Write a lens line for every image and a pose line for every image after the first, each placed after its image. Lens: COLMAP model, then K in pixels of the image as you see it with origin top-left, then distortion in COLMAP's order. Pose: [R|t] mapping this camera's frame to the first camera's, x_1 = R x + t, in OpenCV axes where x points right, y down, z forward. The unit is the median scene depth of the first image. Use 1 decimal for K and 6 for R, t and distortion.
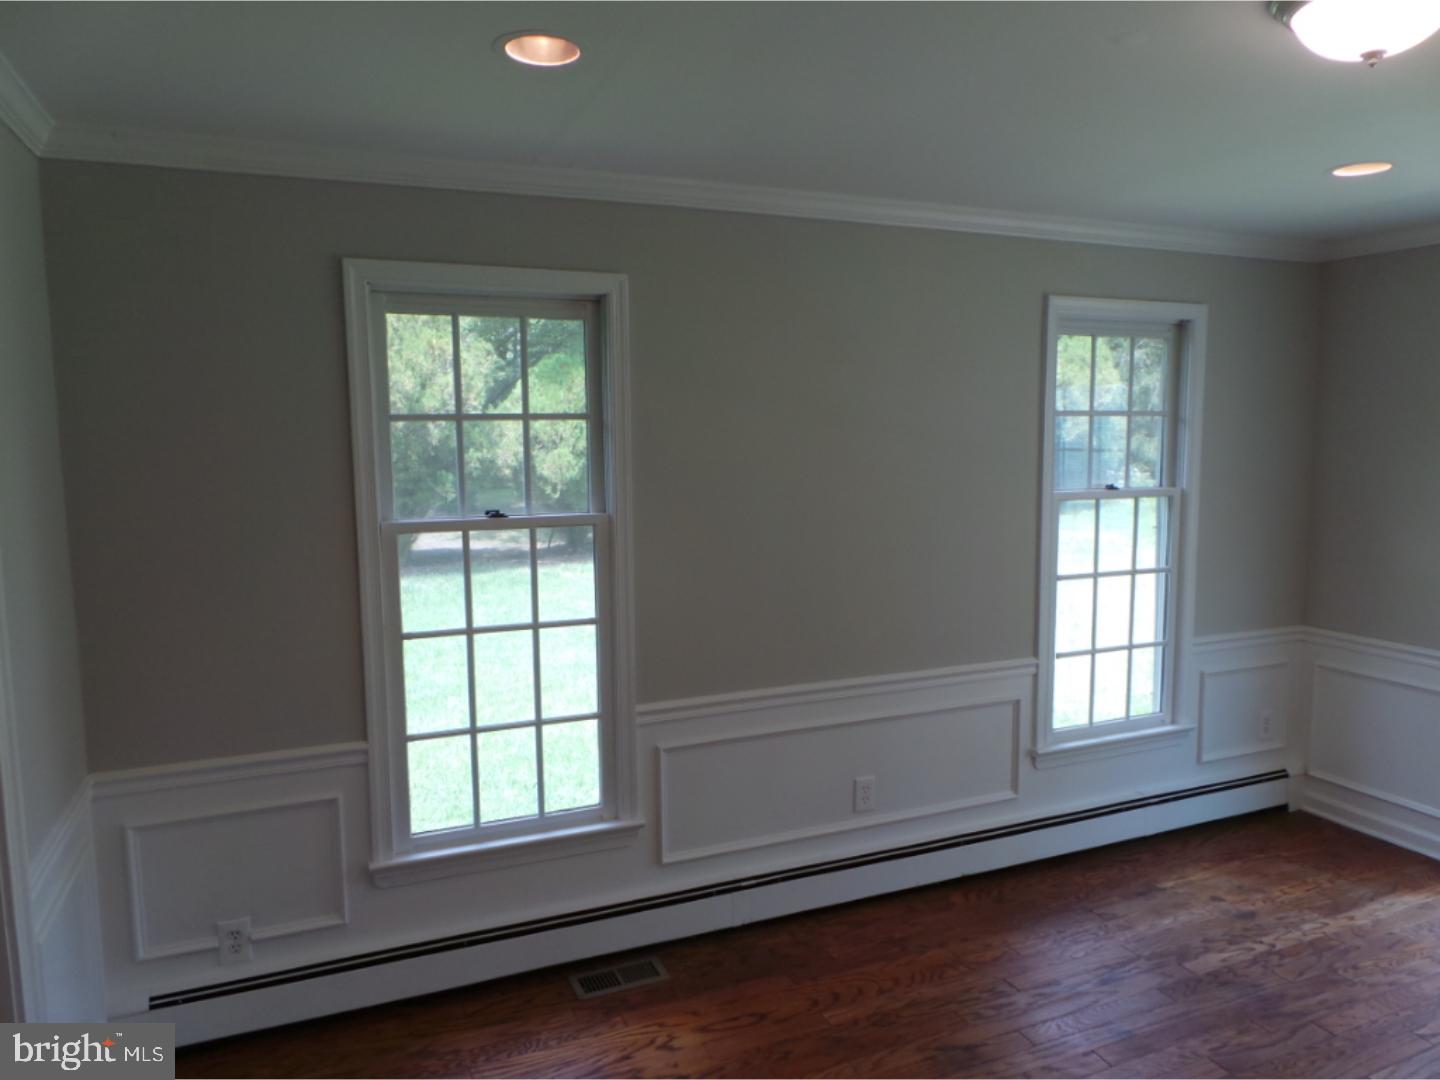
lens RADIAL K [[989.6, 0, 723.6], [0, 989.6, 542.2], [0, 0, 1]] dist [-0.004358, -0.010274]
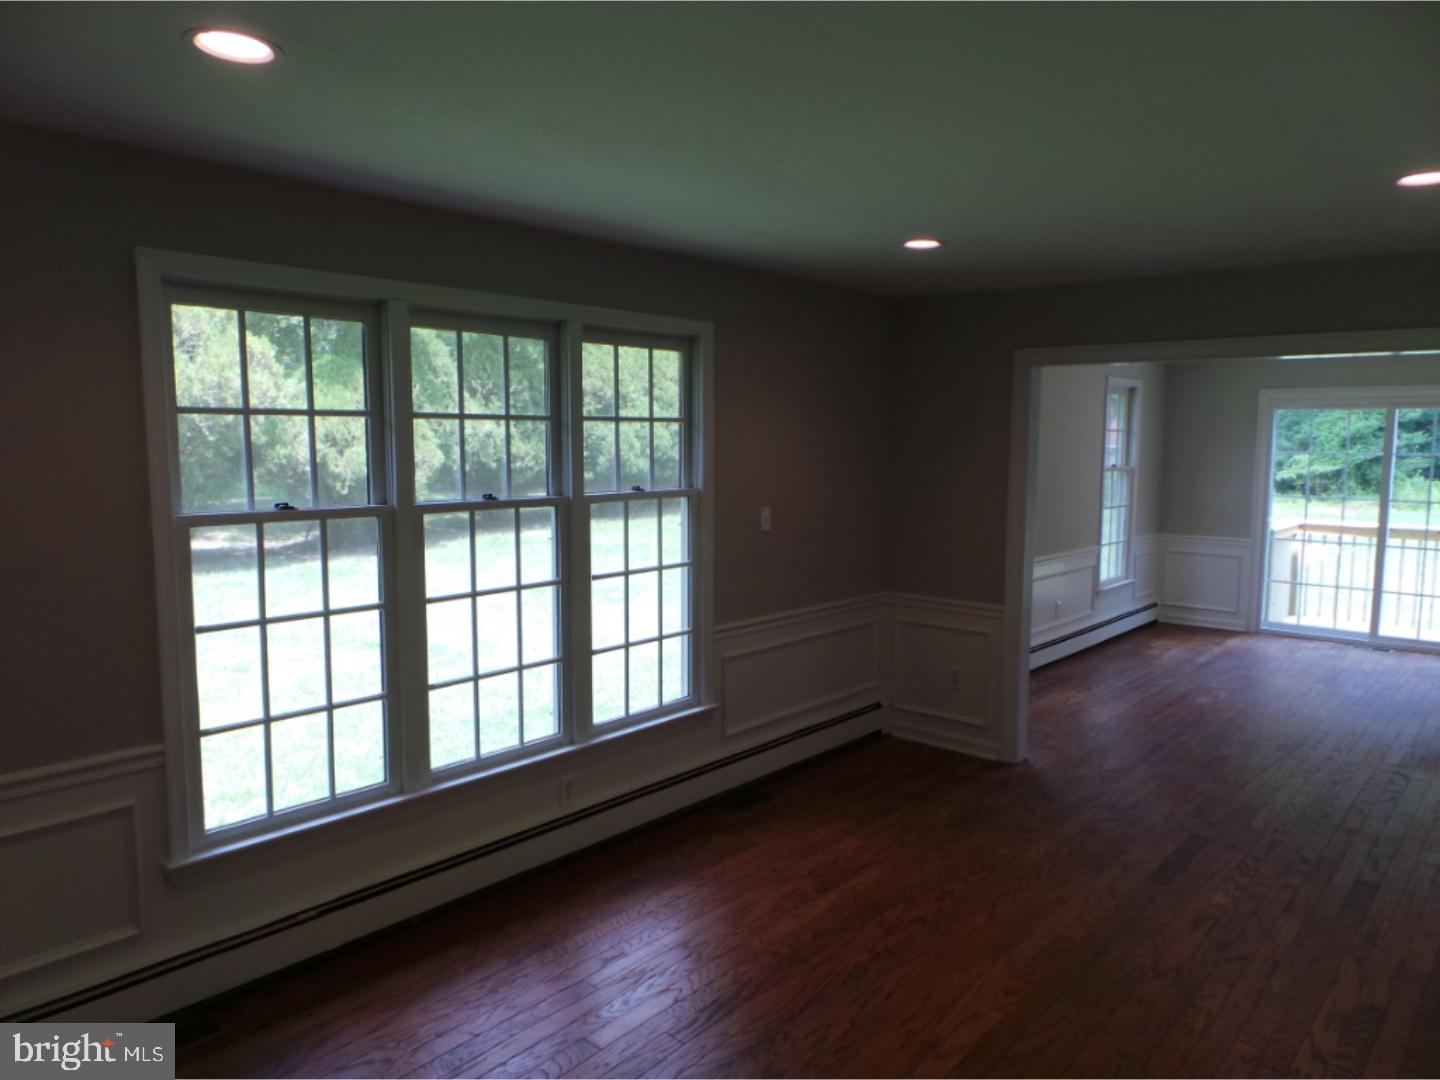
lens RADIAL K [[989.6, 0, 715.8], [0, 989.6, 550.7], [0, 0, 1]] dist [-0.004358, -0.010274]
pose [[0.902285, -0.032199, 0.429937, -0.275067], [0.029344, 0.999481, 0.013271, 0.015790], [-0.430141, 0.000641, 0.902762, -0.115275]]
